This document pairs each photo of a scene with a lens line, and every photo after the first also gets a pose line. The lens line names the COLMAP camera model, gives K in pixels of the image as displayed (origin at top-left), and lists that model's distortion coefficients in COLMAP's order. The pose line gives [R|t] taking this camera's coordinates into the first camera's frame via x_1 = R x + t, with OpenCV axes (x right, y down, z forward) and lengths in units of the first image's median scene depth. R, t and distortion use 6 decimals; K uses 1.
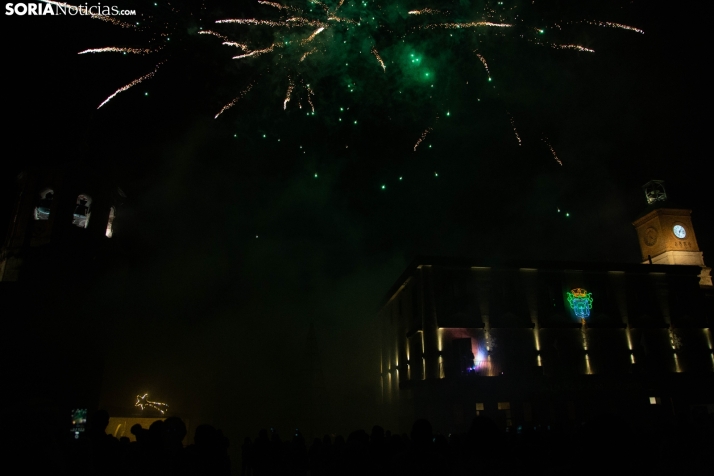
lens RADIAL K [[478.1, 0, 364.0], [0, 478.1, 254.9], [0, 0, 1]] dist [-0.108998, 0.048378]
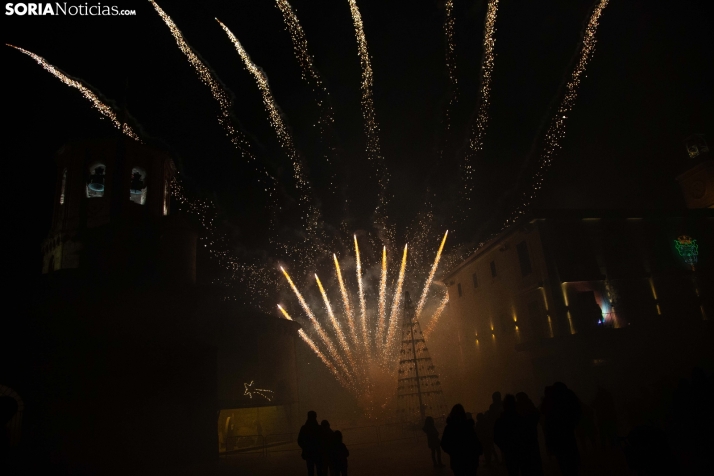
lens RADIAL K [[478.1, 0, 366.7], [0, 478.1, 254.0], [0, 0, 1]] dist [-0.108998, 0.048378]
pose [[0.995336, -0.063885, 0.072285, -0.281848], [0.061556, 0.997524, 0.033999, 0.036621], [-0.074278, -0.029391, 0.996804, 0.081141]]
